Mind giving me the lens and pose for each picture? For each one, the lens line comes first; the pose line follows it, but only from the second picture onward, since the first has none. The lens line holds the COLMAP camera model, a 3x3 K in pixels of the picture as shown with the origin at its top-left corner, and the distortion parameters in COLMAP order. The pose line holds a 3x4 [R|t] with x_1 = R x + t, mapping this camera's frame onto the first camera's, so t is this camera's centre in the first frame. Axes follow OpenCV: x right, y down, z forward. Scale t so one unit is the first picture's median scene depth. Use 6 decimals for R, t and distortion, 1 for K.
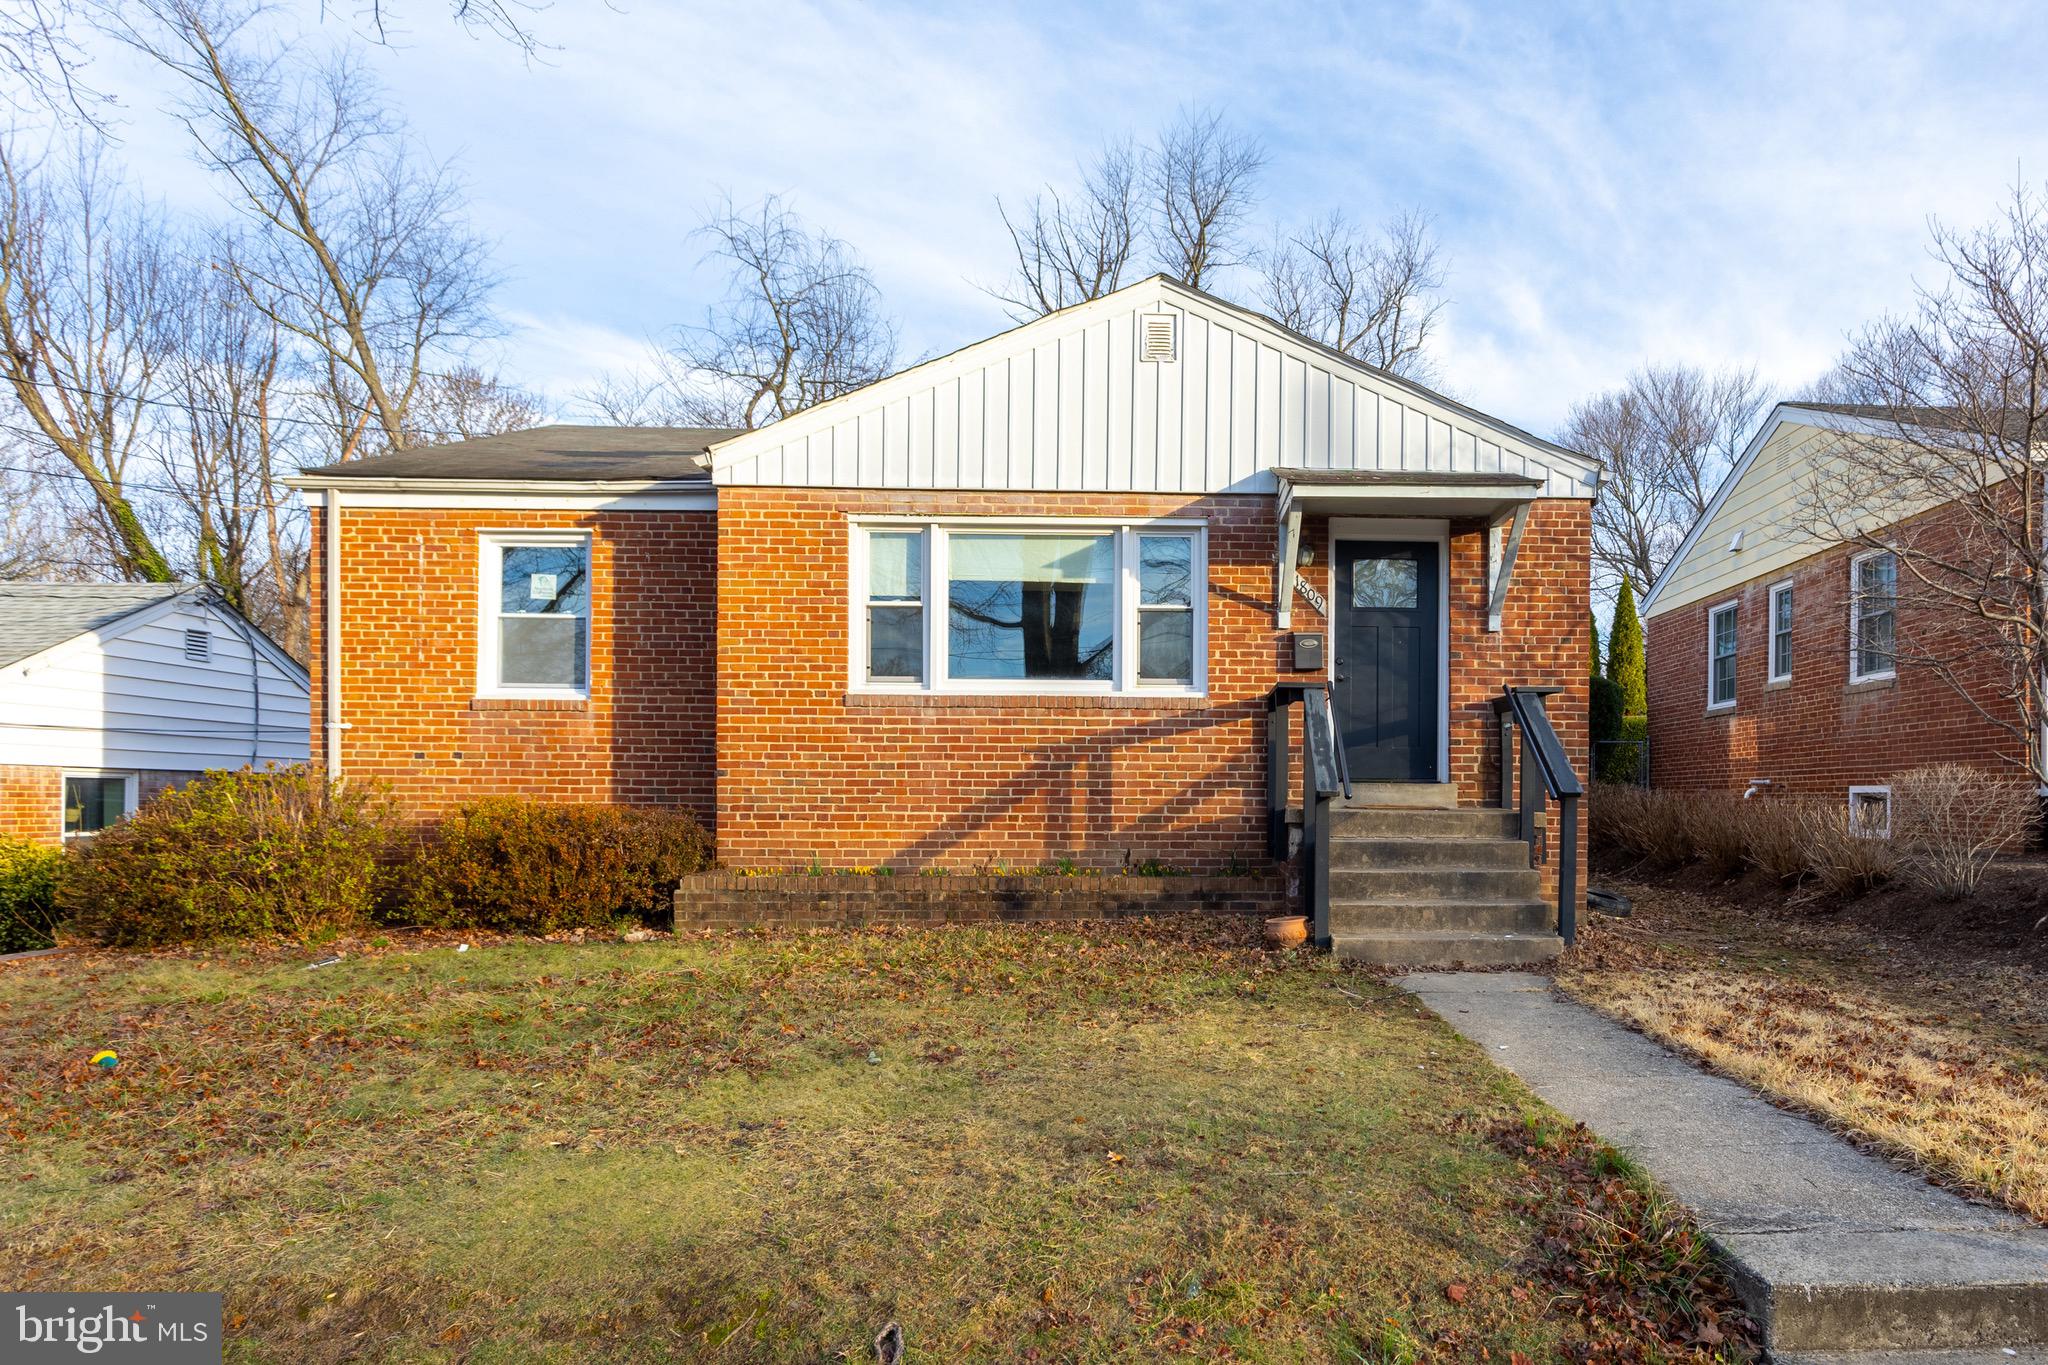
lens RADIAL K [[1253.4, 0, 1042.9], [0, 1253.4, 806.1], [0, 0, 1]] dist [0.005524, 0.000377]
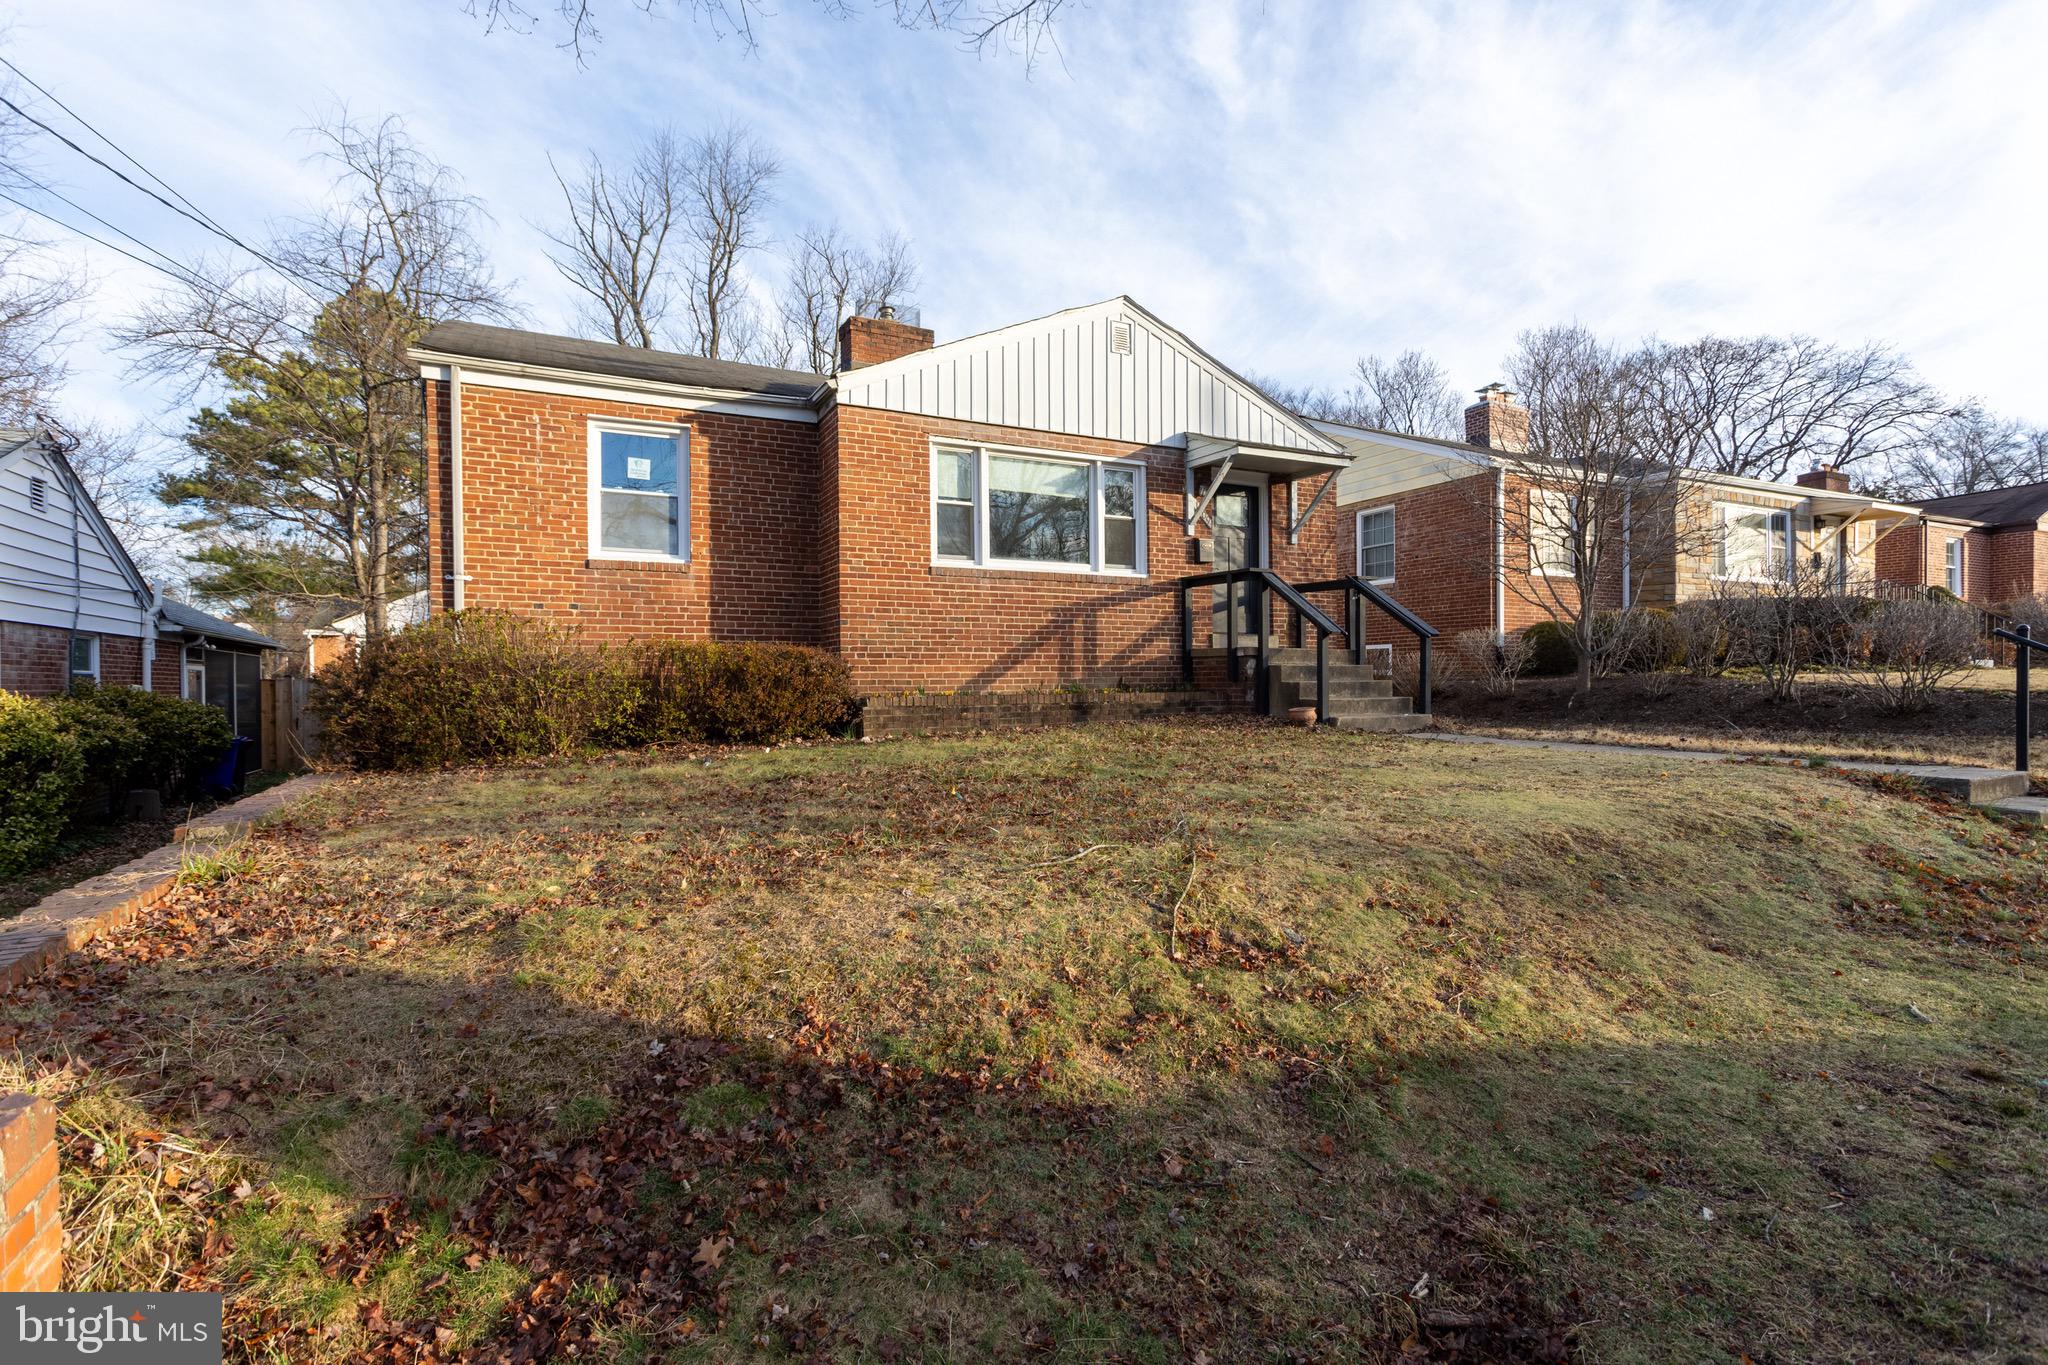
lens RADIAL K [[971.6, 0, 1029.9], [0, 971.6, 685.2], [0, 0, 1]] dist [0.004894, 0.002962]
pose [[0.900462, -0.013718, 0.434718, -0.516068], [0.011135, 0.999902, 0.008489, 0.032663], [-0.434792, -0.002803, 0.900526, -0.006883]]
